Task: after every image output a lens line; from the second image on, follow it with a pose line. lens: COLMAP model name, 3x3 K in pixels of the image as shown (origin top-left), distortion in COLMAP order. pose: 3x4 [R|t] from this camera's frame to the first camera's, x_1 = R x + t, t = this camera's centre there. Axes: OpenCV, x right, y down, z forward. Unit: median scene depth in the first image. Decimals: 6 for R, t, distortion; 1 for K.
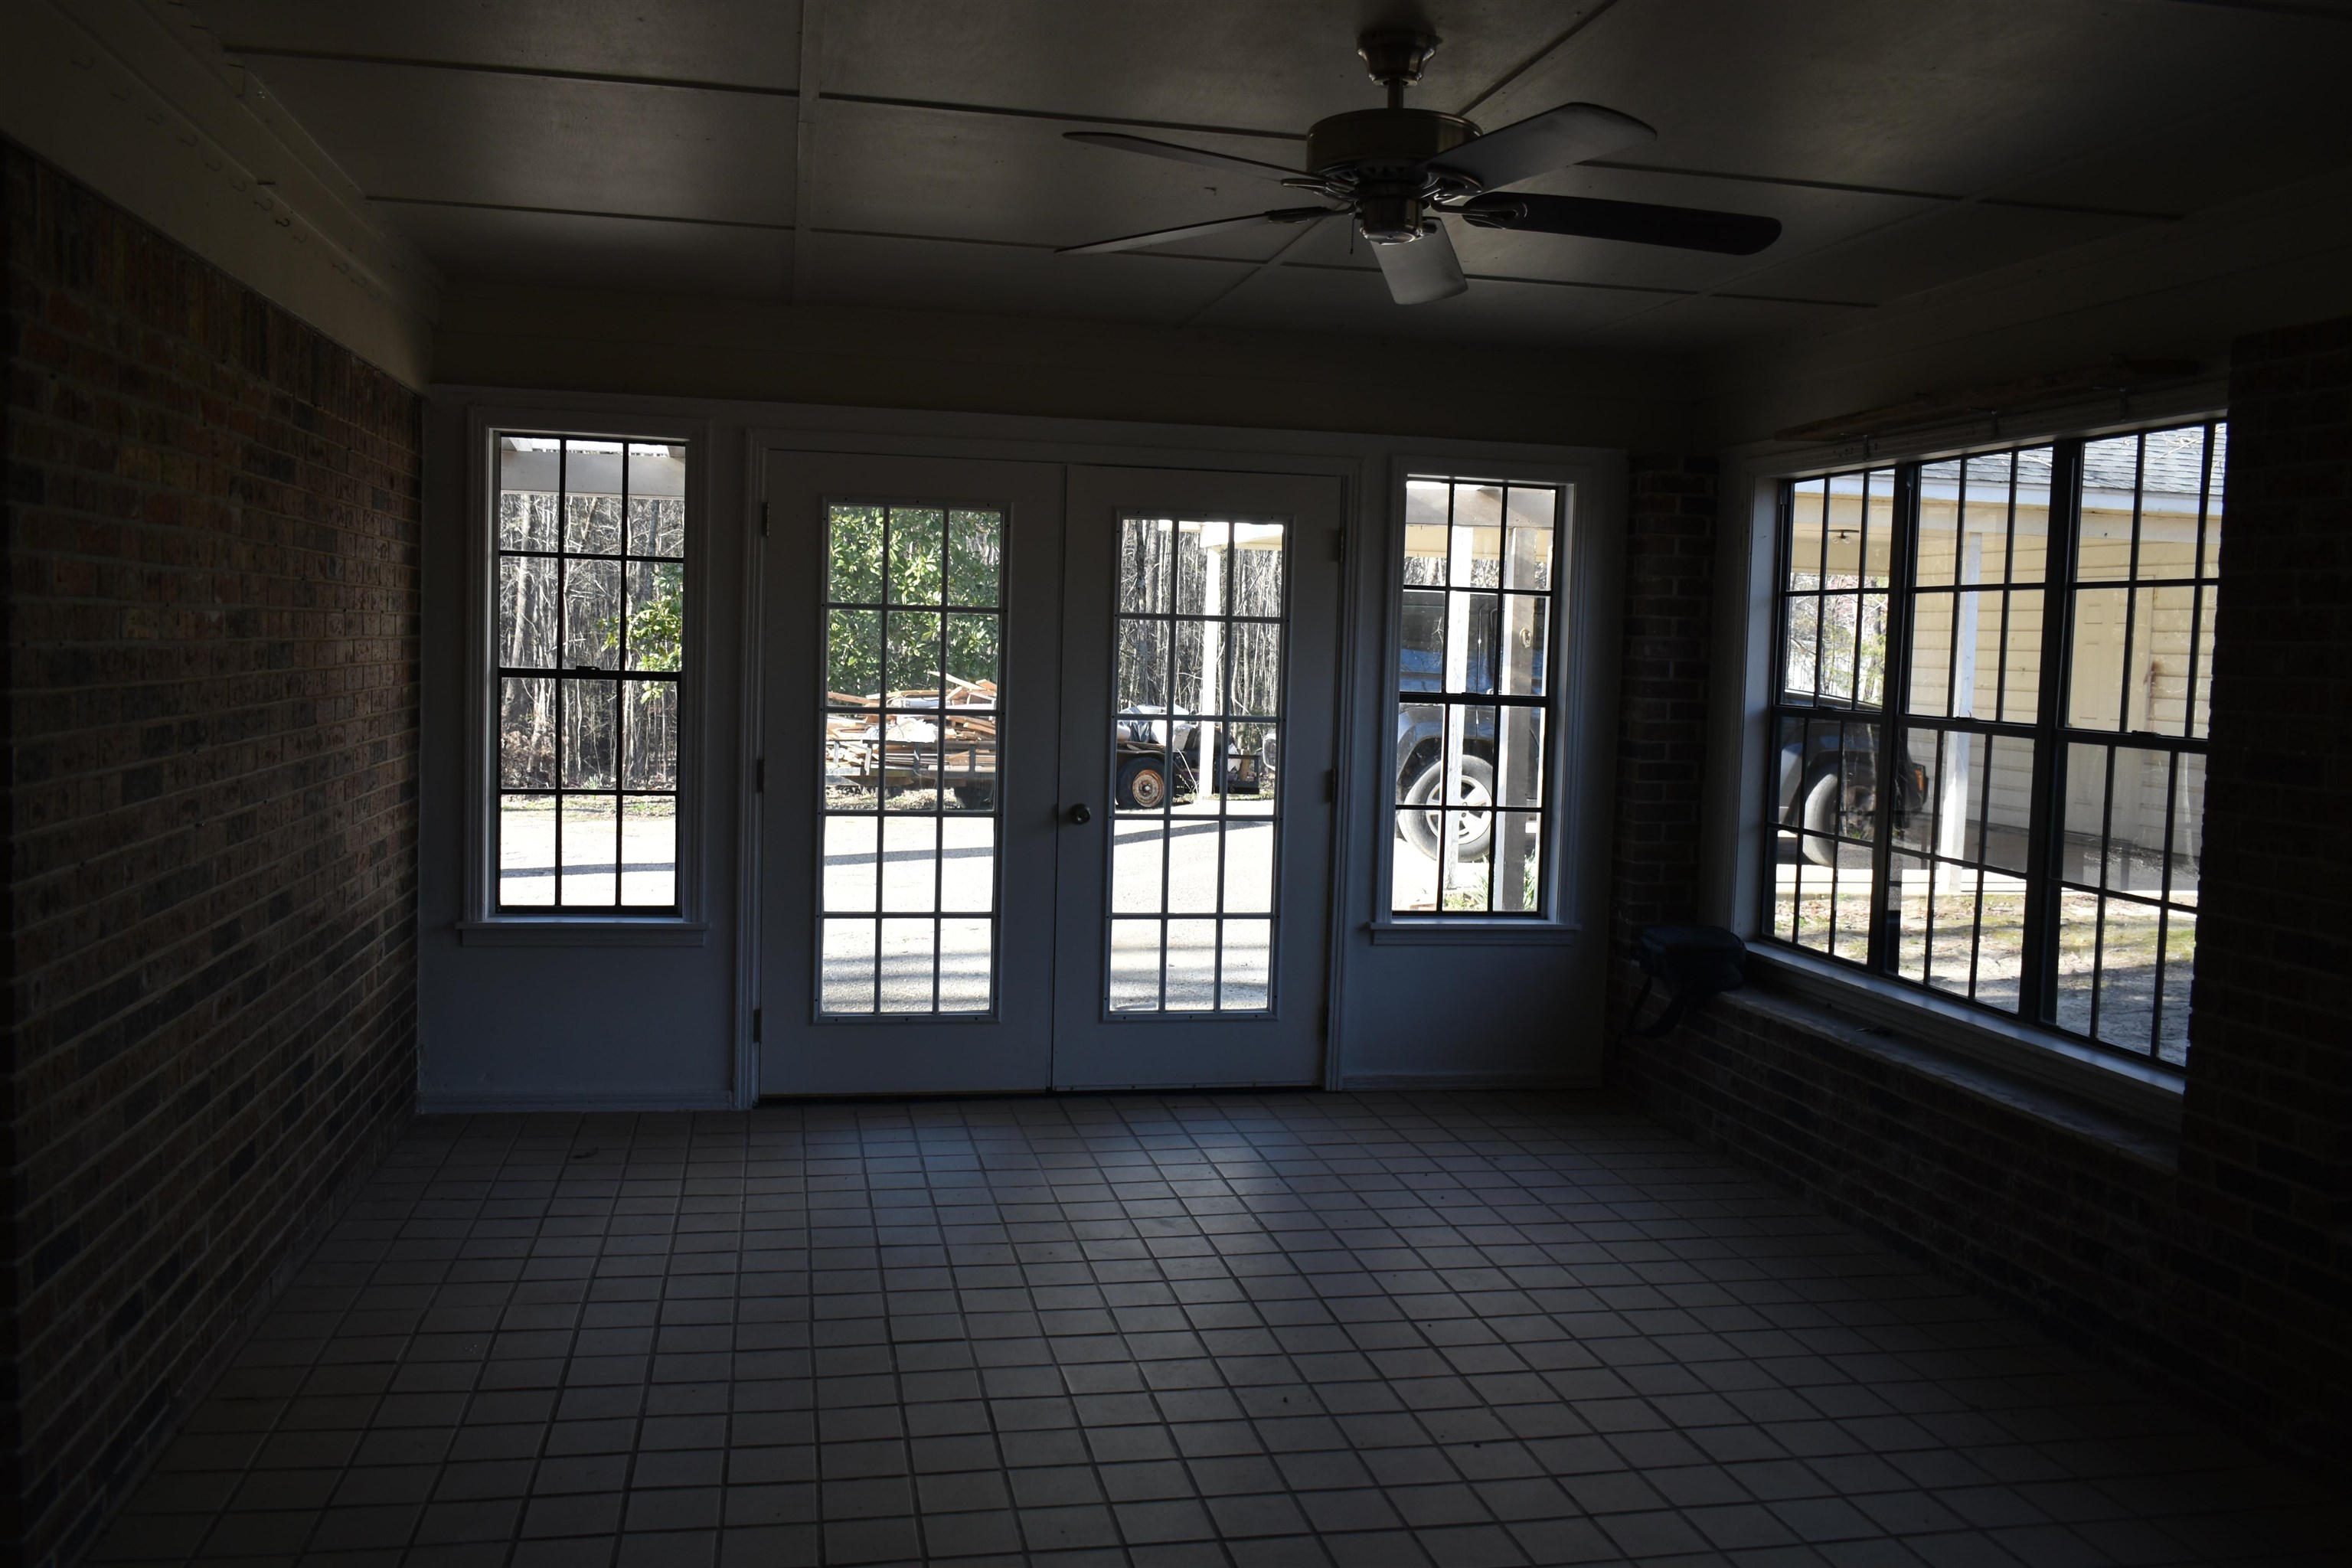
lens RADIAL K [[1959.8, 0, 1184.4], [0, 1959.8, 779.1], [0, 0, 1]] dist [-0.029691, 0.008412]
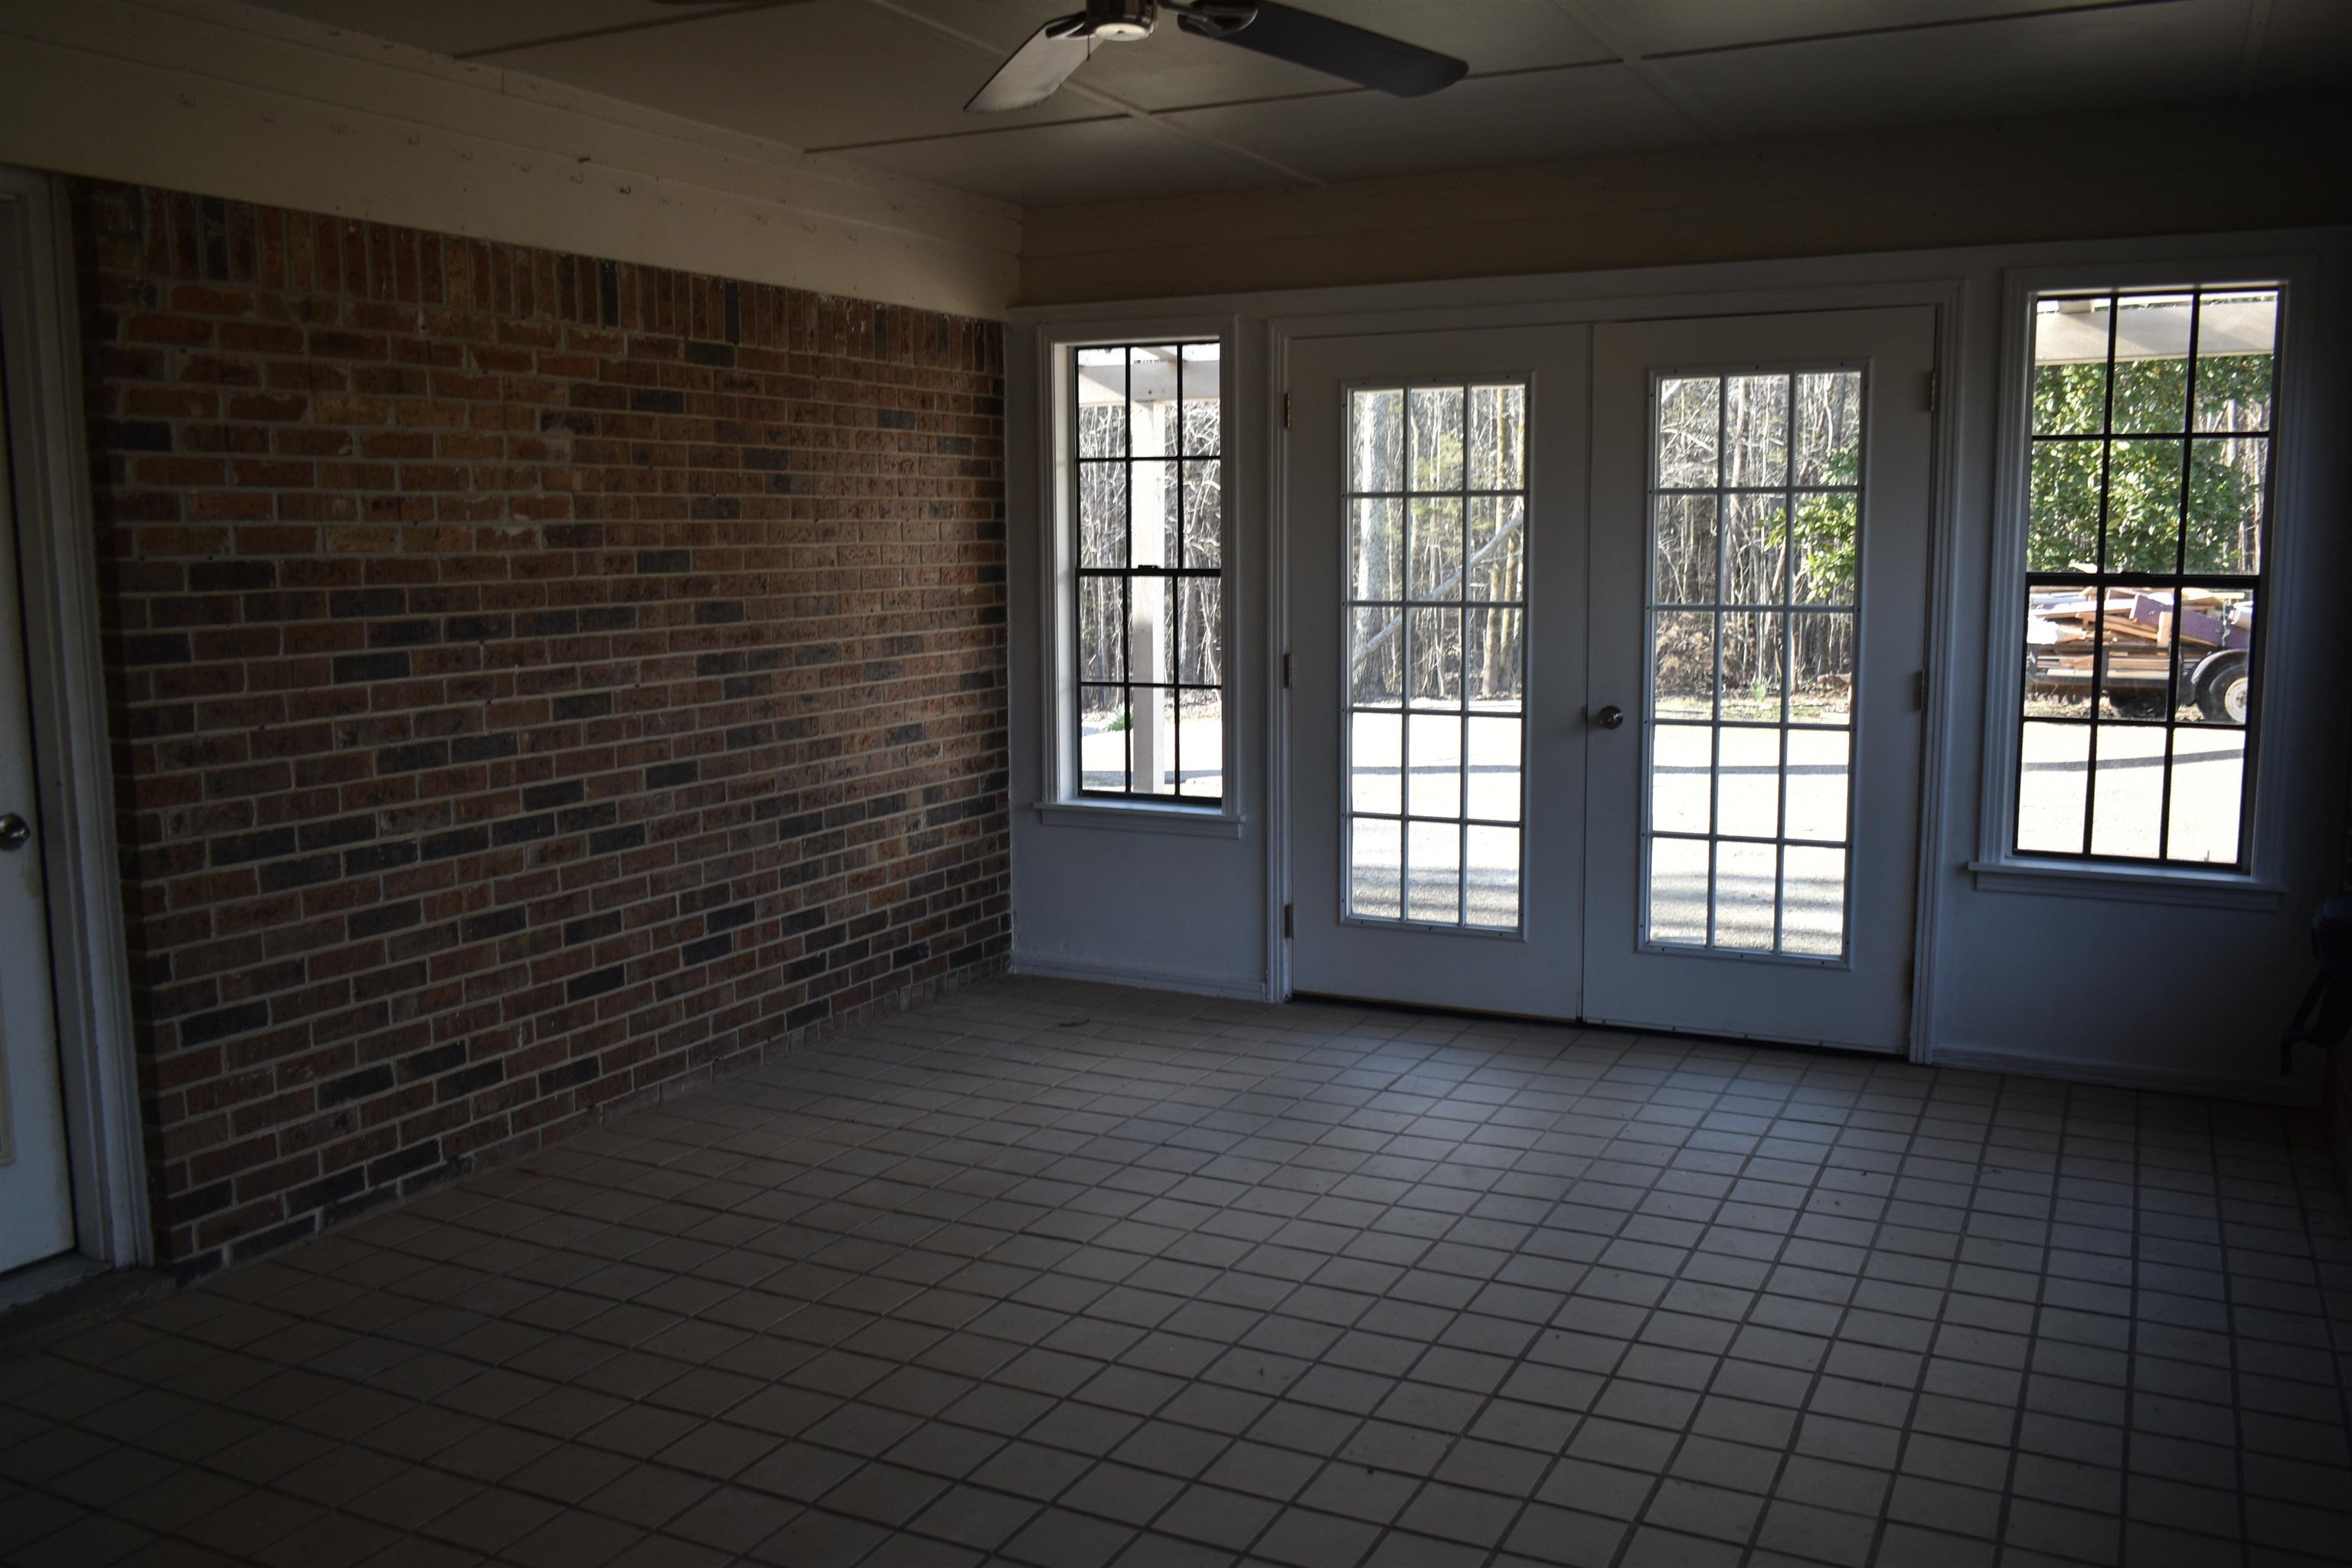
lens RADIAL K [[1959.8, 0, 1177.1], [0, 1959.8, 787.8], [0, 0, 1]] dist [-0.029691, 0.008412]
pose [[0.779031, 0.045200, -0.625354, 0.356925], [-0.011387, 0.998254, 0.057967, 0.000344], [0.626882, -0.038037, 0.778185, 0.183317]]
